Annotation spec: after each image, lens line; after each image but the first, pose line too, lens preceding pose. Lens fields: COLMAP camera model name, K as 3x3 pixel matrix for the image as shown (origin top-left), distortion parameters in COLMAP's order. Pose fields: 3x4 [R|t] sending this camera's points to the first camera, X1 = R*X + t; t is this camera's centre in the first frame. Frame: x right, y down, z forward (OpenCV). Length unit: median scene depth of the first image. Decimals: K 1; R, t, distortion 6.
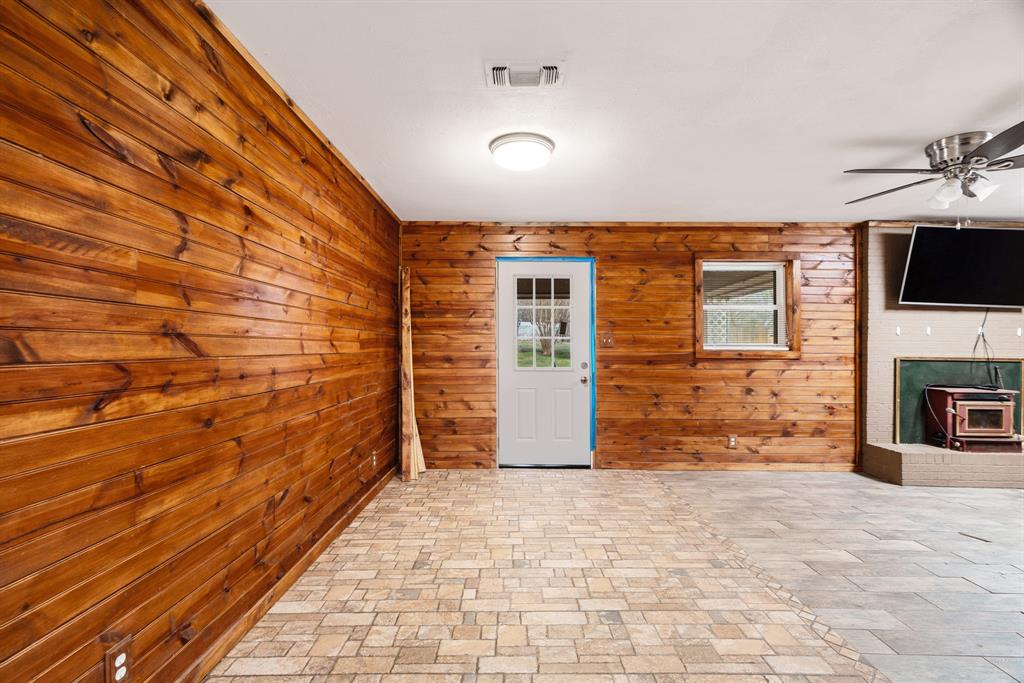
lens RADIAL K [[452.2, 0, 524.7], [0, 452.2, 348.6], [0, 0, 1]] dist [-0.001767, 0.001610]
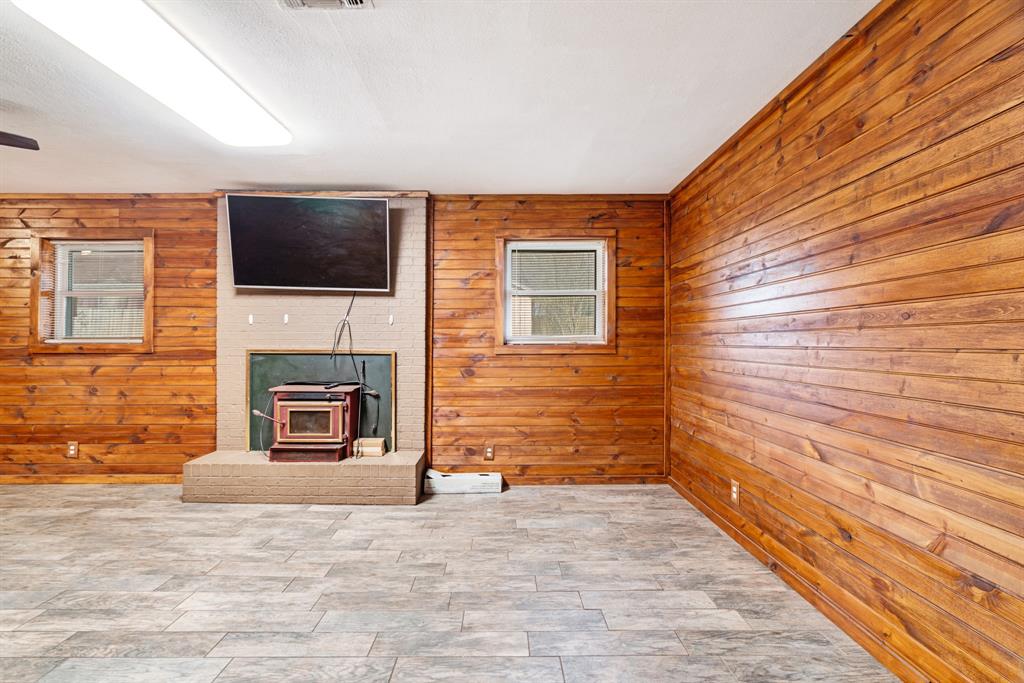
lens RADIAL K [[452.2, 0, 504.7], [0, 452.2, 349.0], [0, 0, 1]] dist [-0.001767, 0.001610]
pose [[0.999884, -0.007522, 0.013225, 1.268055], [0.007339, 0.999877, 0.013848, 0.008296], [-0.013328, -0.013750, 0.999817, 0.134293]]
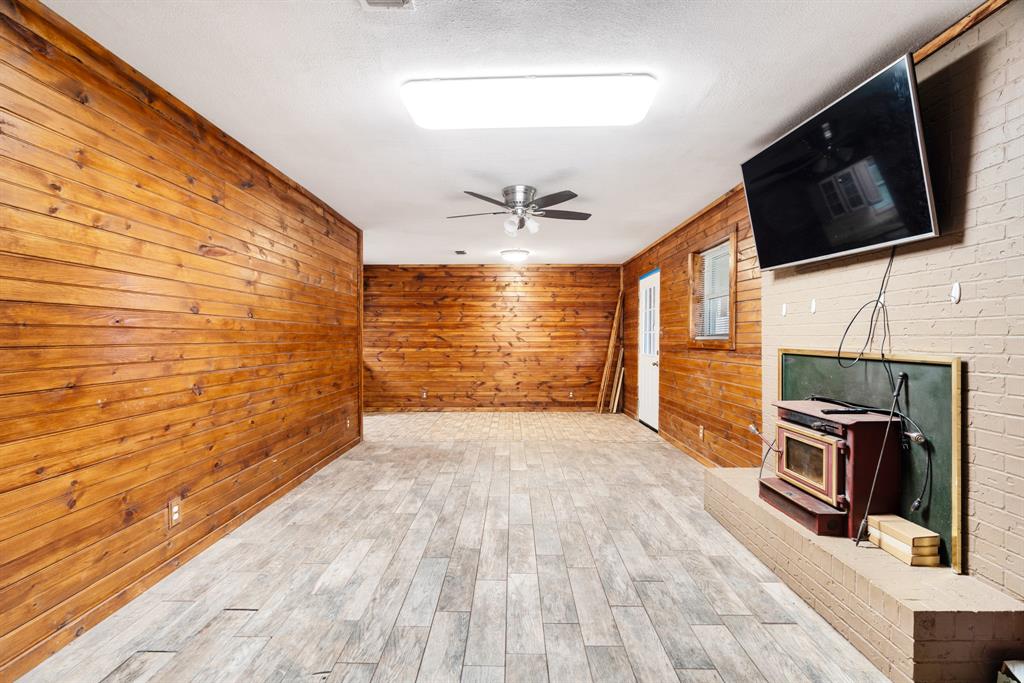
lens RADIAL K [[479.5, 0, 514.0], [0, 479.5, 335.4], [0, 0, 1]] dist [0.012358, 0.001014]
pose [[0.015981, -0.012436, -0.999795, 1.492015], [0.001383, 0.999922, -0.012415, 0.007068], [0.999871, -0.001184, 0.015997, 0.579393]]
